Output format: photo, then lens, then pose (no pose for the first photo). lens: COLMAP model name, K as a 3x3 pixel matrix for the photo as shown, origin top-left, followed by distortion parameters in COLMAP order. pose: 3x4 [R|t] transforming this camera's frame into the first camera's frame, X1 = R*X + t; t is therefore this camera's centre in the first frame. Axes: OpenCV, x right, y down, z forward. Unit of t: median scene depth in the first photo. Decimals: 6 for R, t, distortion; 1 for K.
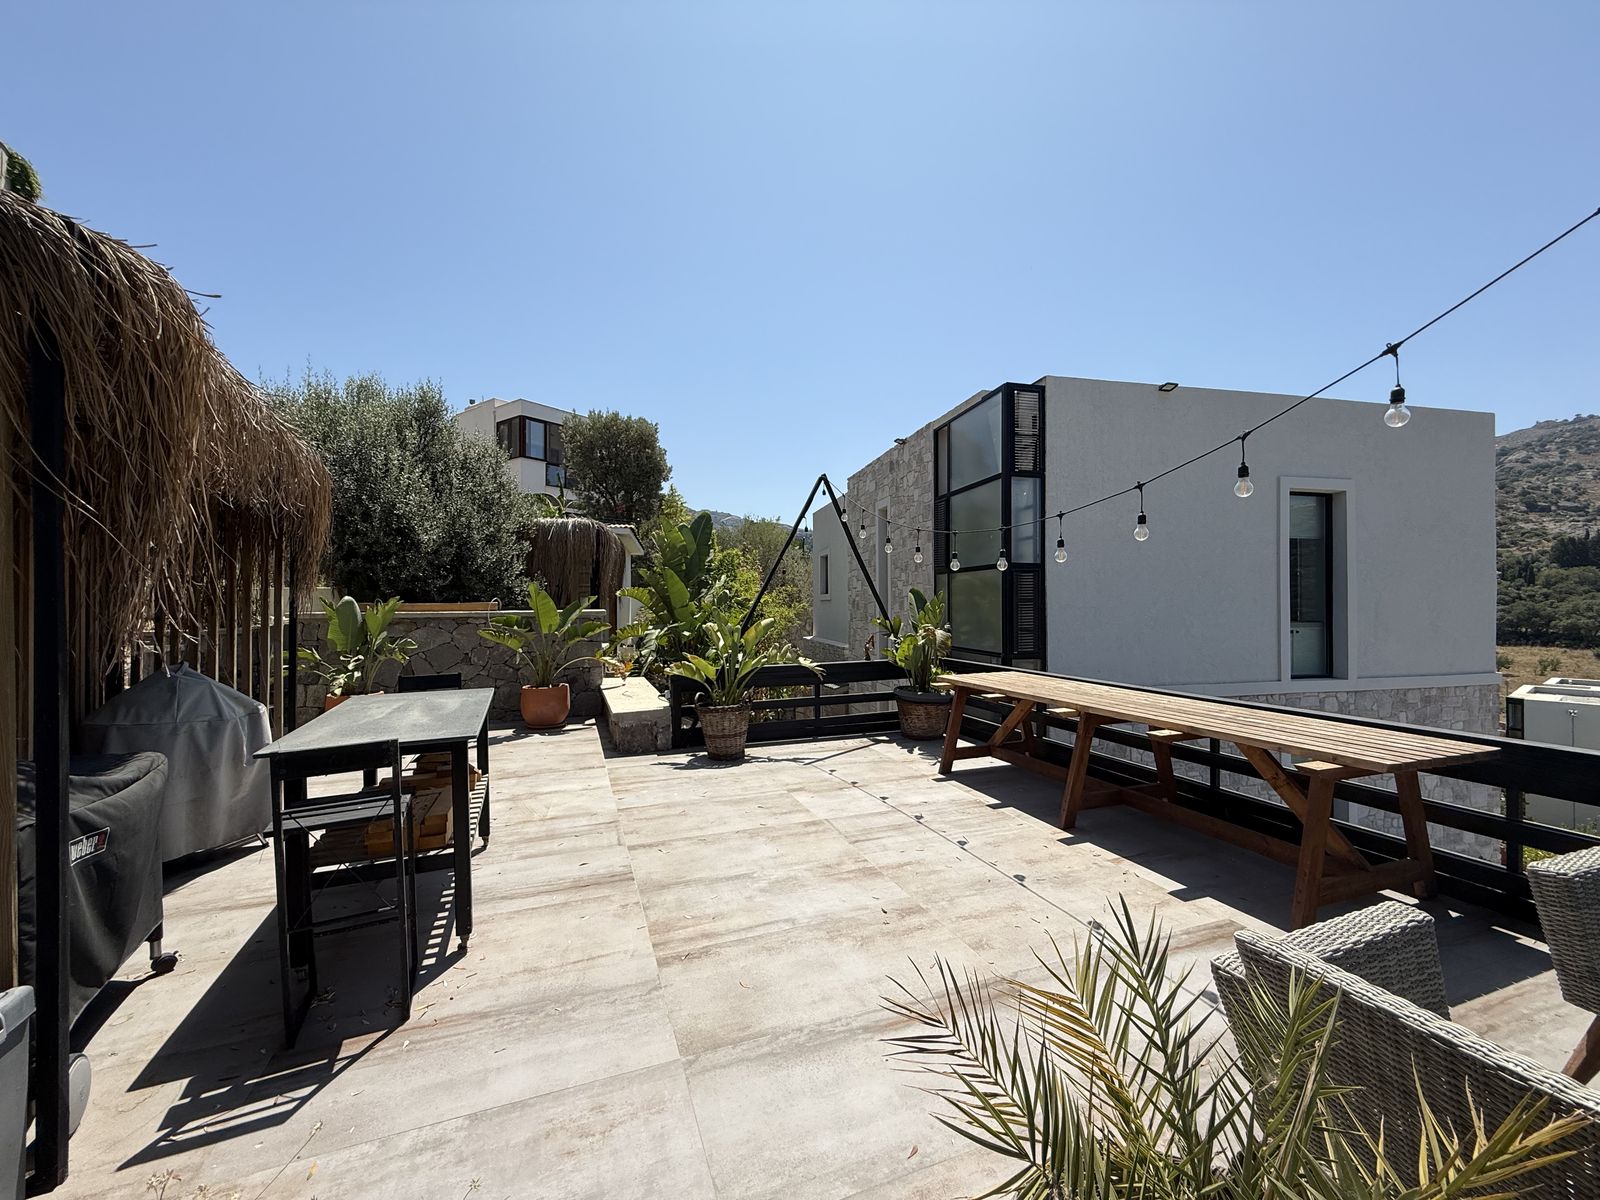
lens RADIAL K [[637.1, 0, 797.7], [0, 637.1, 599.8], [0, 0, 1]] dist [0.000193, 0.000369]
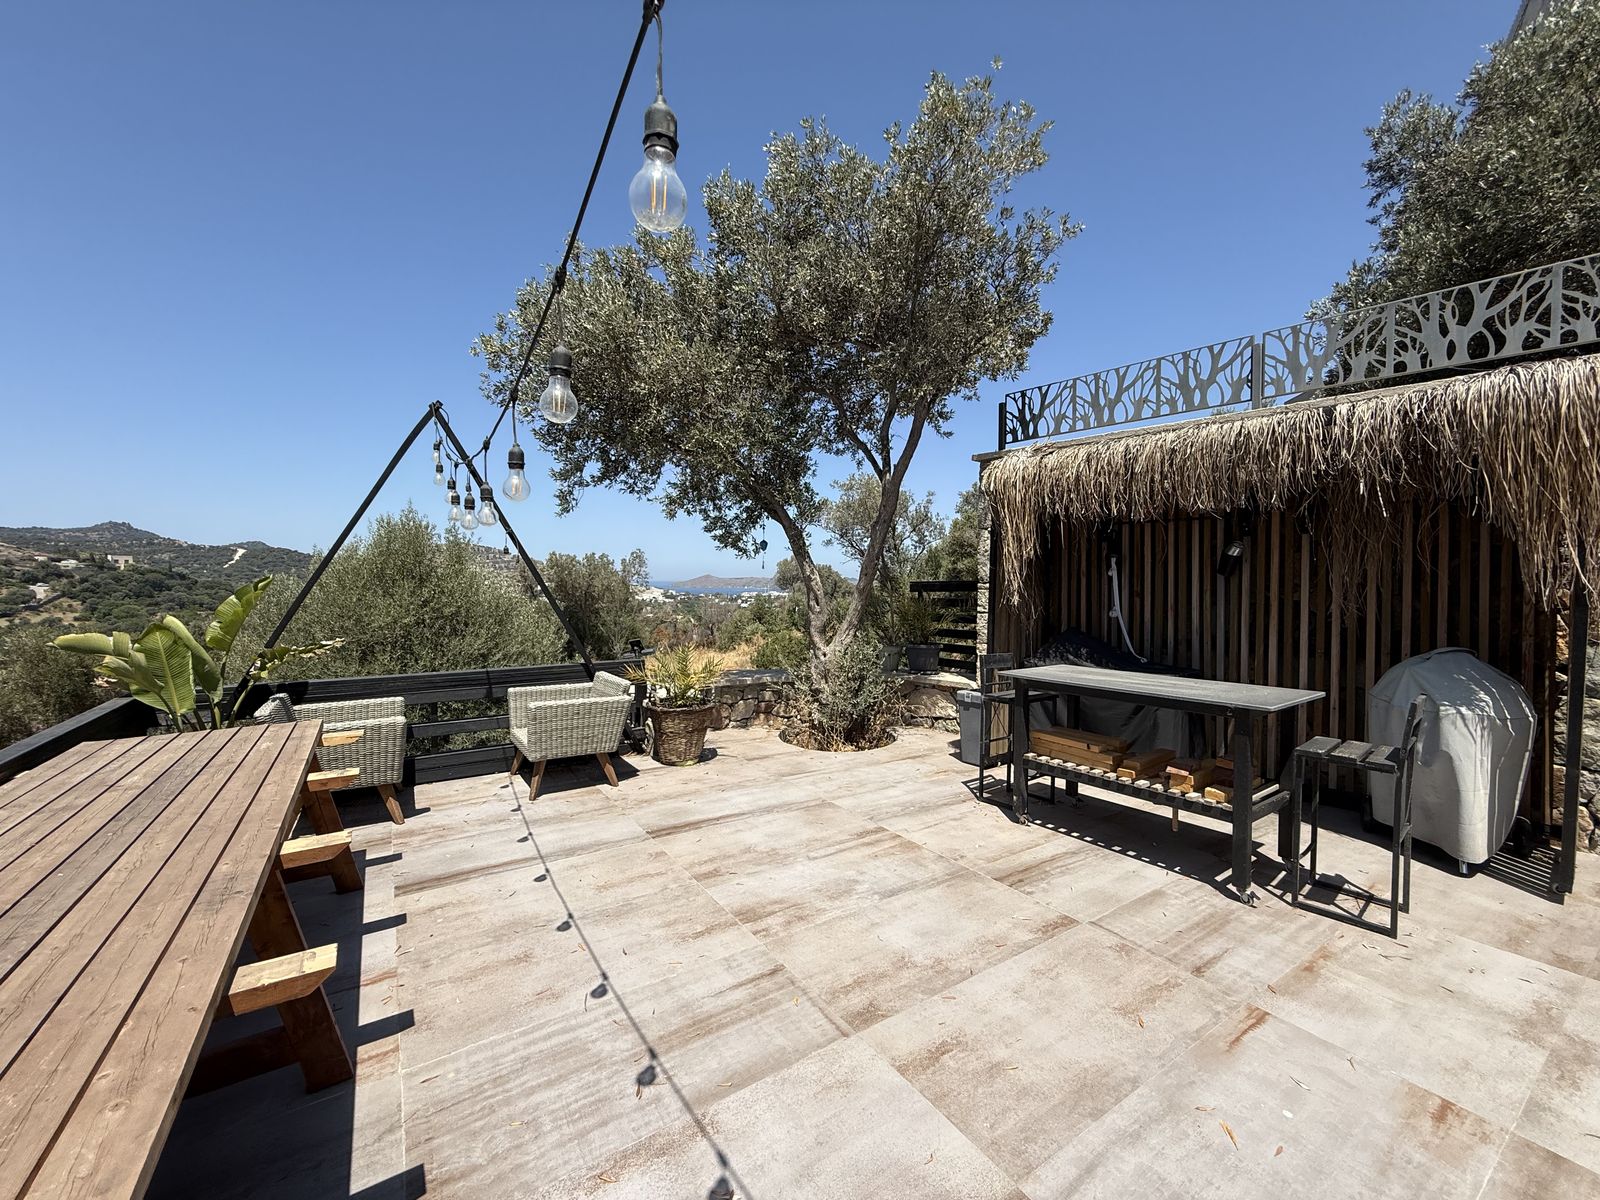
lens RADIAL K [[637.1, 0, 797.7], [0, 637.1, 599.8], [0, 0, 1]] dist [0.000193, 0.000369]
pose [[-0.975043, 0.006726, -0.221914, 0.216018], [0.000625, 0.999620, 0.027548, -0.003401], [0.222015, 0.026722, -0.974677, 1.691460]]
